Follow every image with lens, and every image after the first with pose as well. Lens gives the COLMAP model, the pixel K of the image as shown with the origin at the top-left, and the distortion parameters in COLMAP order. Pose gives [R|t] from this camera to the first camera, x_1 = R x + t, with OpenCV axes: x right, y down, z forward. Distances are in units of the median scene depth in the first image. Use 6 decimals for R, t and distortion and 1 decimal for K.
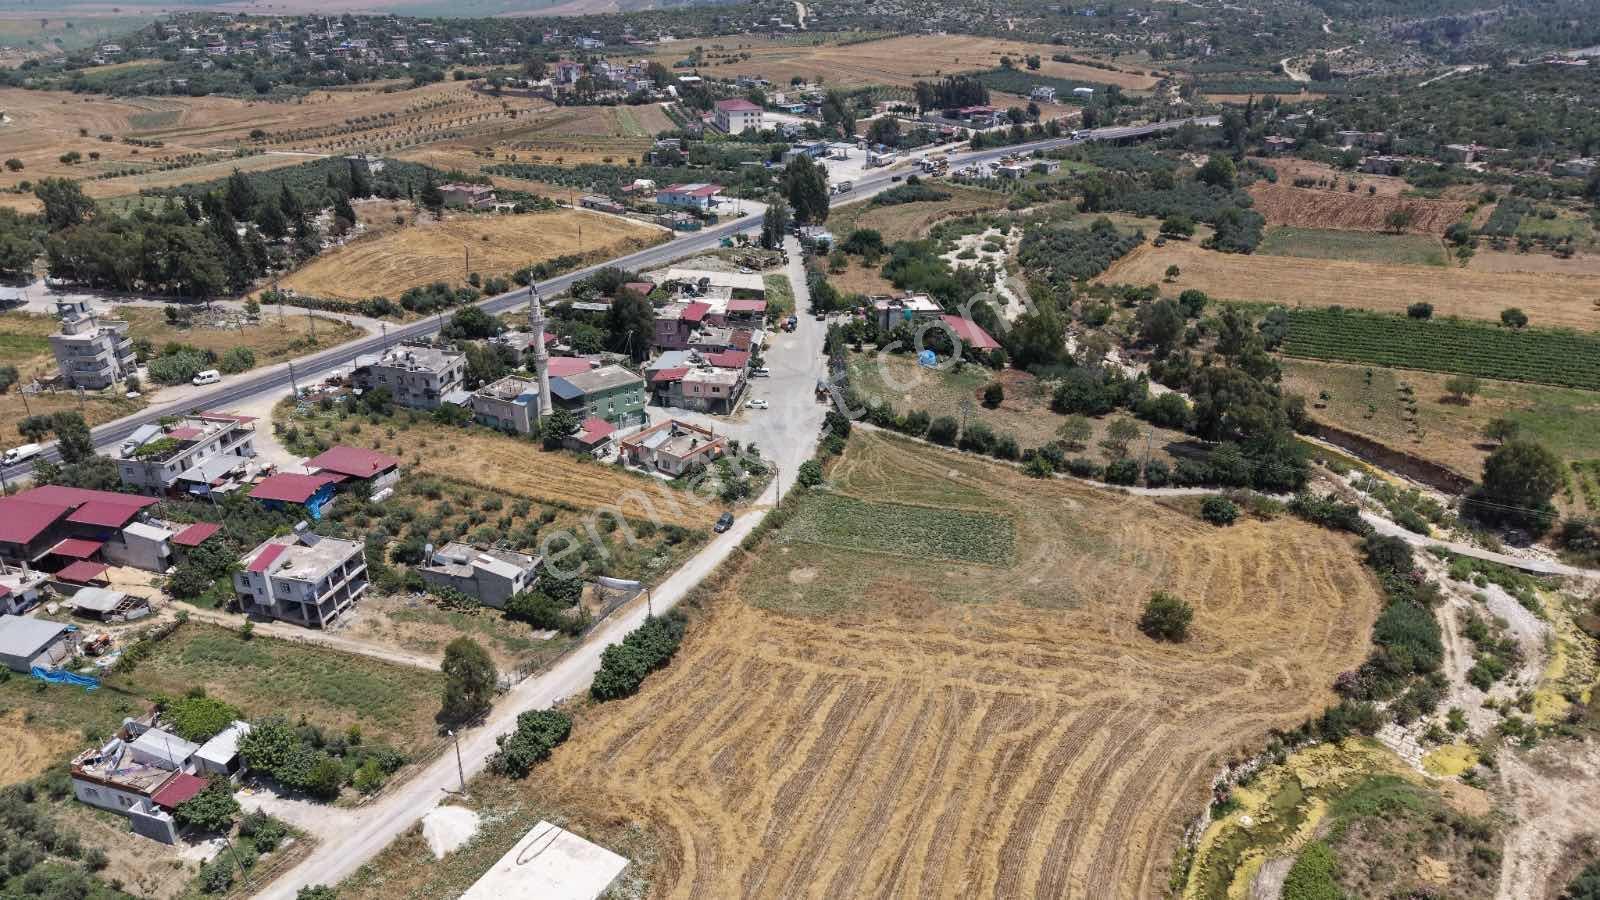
lens RADIAL K [[1066.0, 0, 799.9], [0, 1066.0, 455.6], [0, 0, 1]] dist [0.031268, -0.031907]
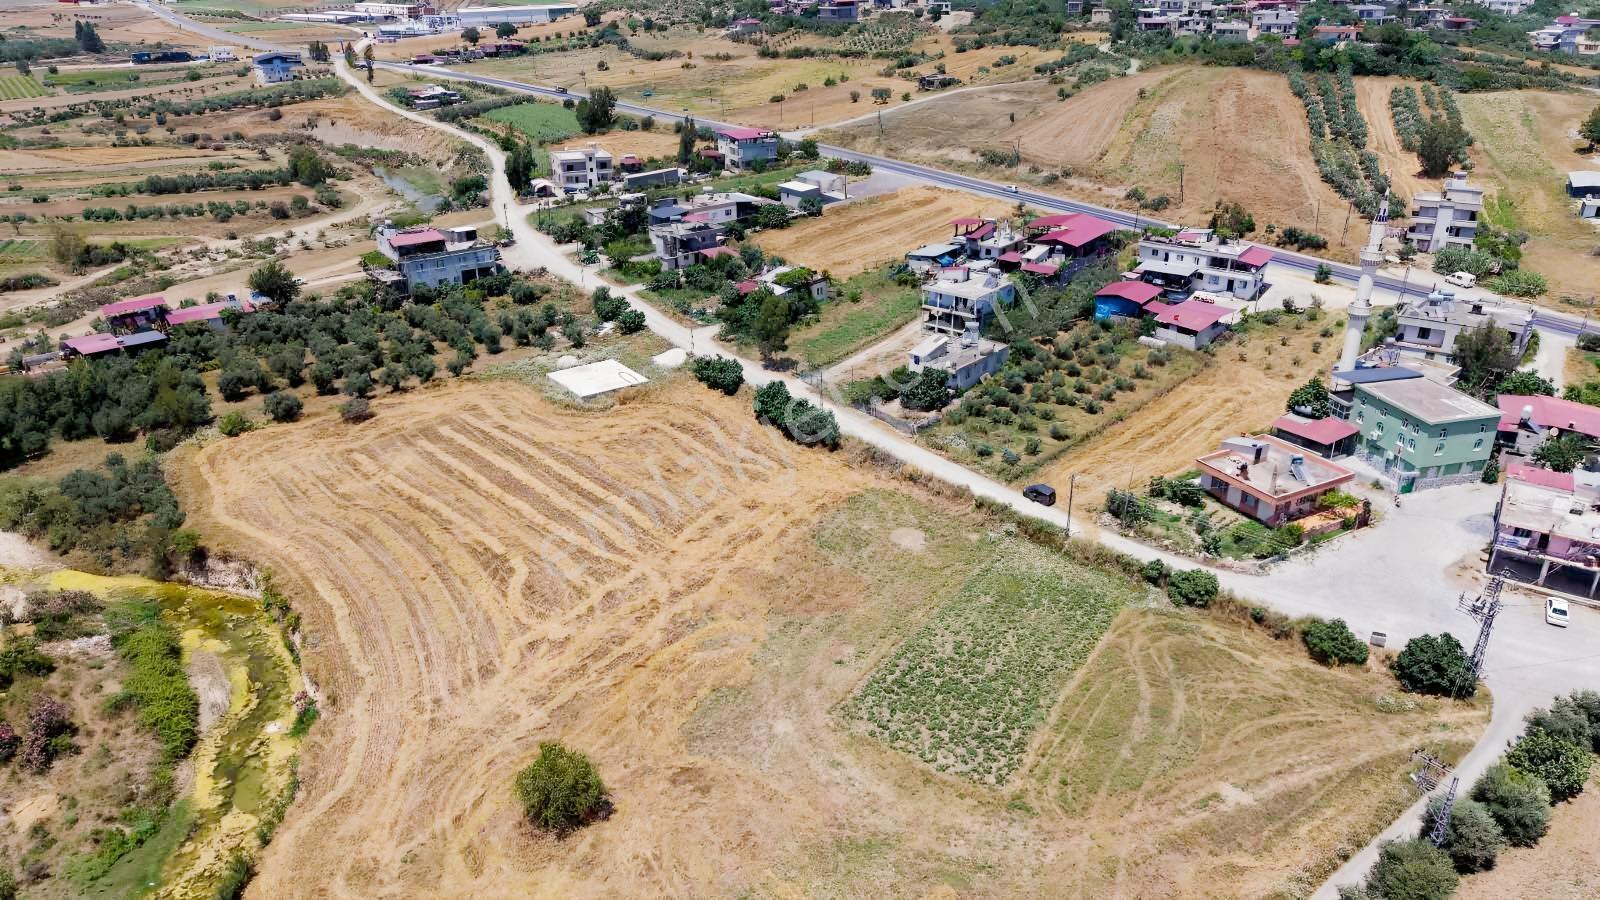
lens RADIAL K [[1066.0, 0, 799.9], [0, 1066.0, 455.6], [0, 0, 1]] dist [0.031268, -0.031907]
pose [[-0.412237, 0.383166, -0.826586, 0.515490], [-0.385053, 0.748980, 0.539225, -0.251043], [0.825709, 0.540568, -0.161218, 0.820910]]
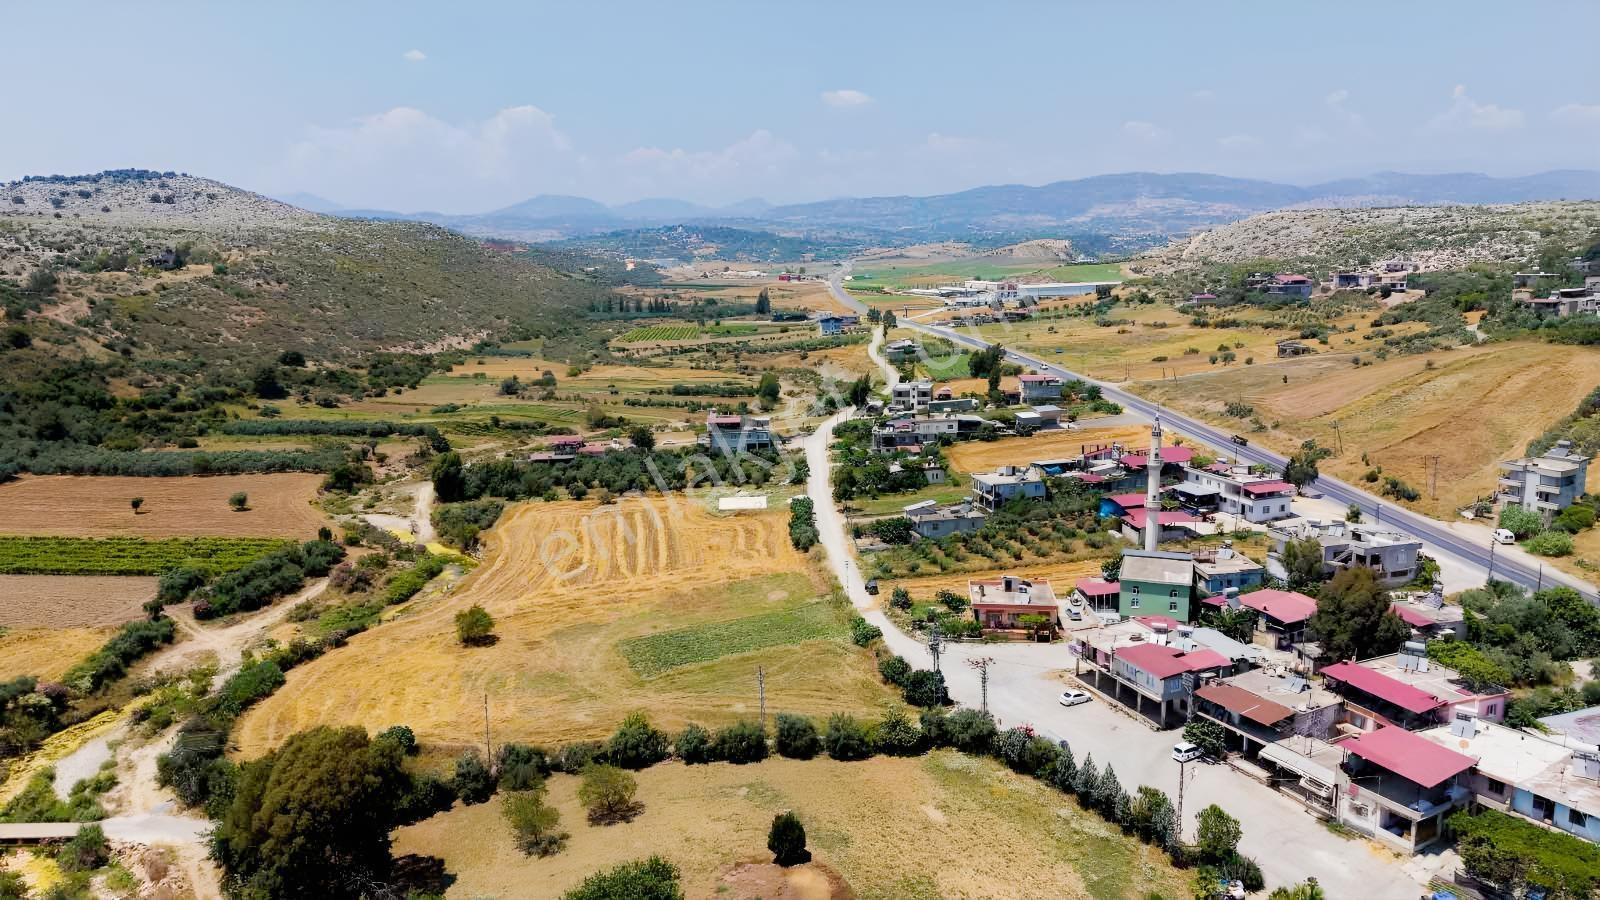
lens RADIAL K [[1066.0, 0, 799.9], [0, 1066.0, 455.6], [0, 0, 1]] dist [0.031268, -0.031907]
pose [[-0.853503, 0.110624, -0.509210, 0.462292], [-0.208419, 0.823166, 0.528166, -0.528483], [0.477592, 0.556921, -0.679518, 1.394850]]
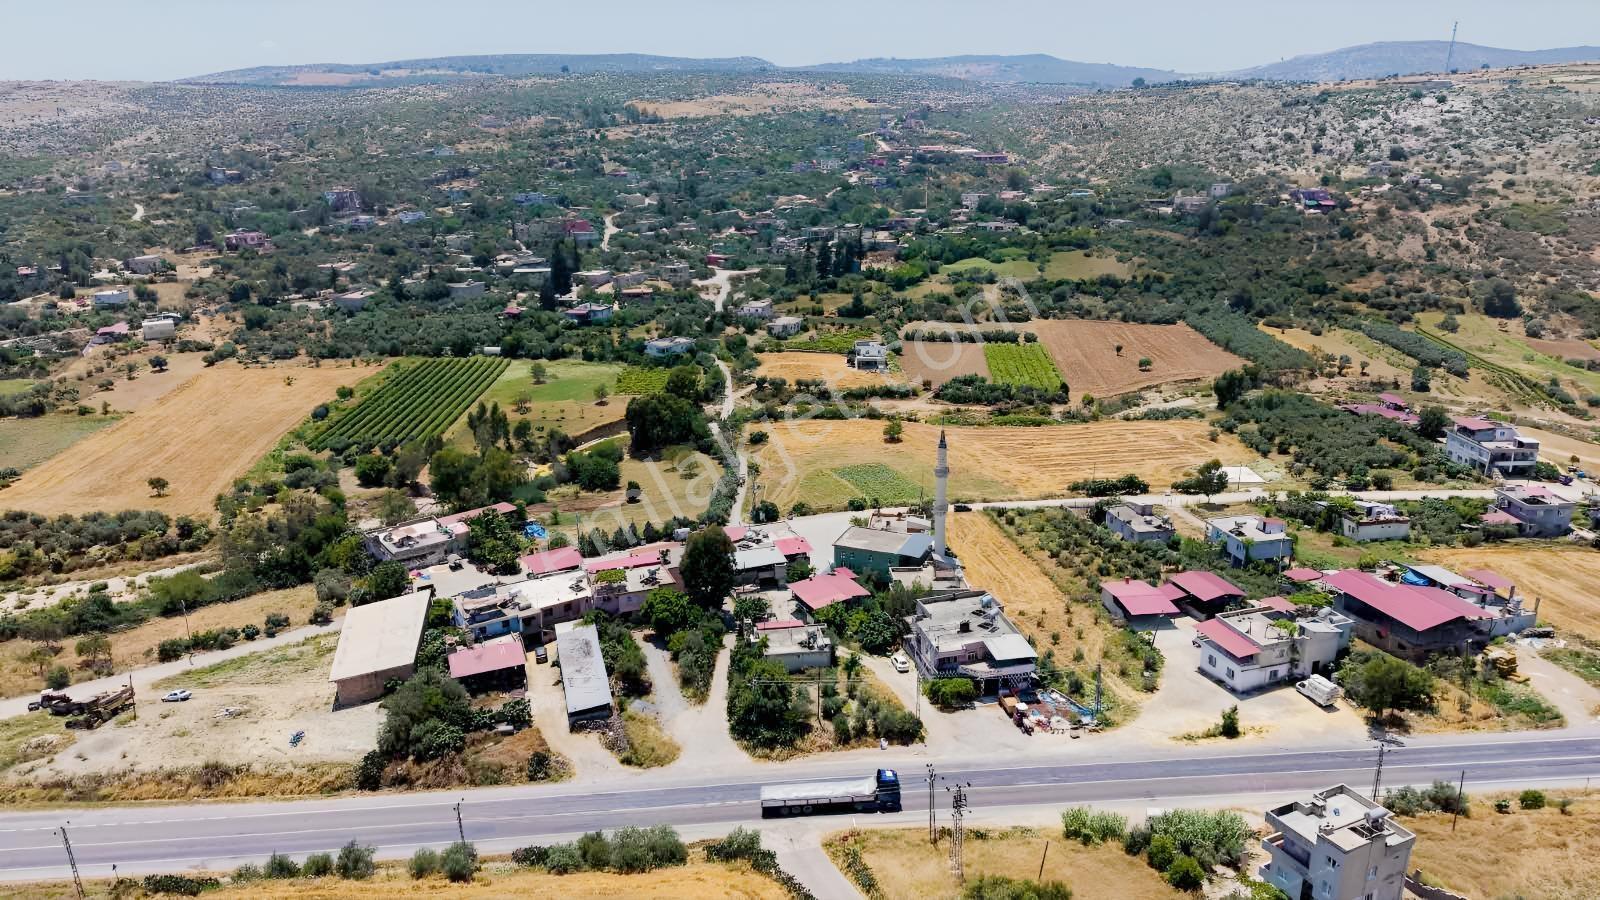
lens RADIAL K [[1066.0, 0, 799.9], [0, 1066.0, 455.6], [0, 0, 1]] dist [0.031268, -0.031907]
pose [[-0.479860, -0.257778, 0.838621, -0.962319], [0.380587, 0.800082, 0.463705, -0.616540], [-0.790498, 0.541681, -0.285821, 1.301532]]
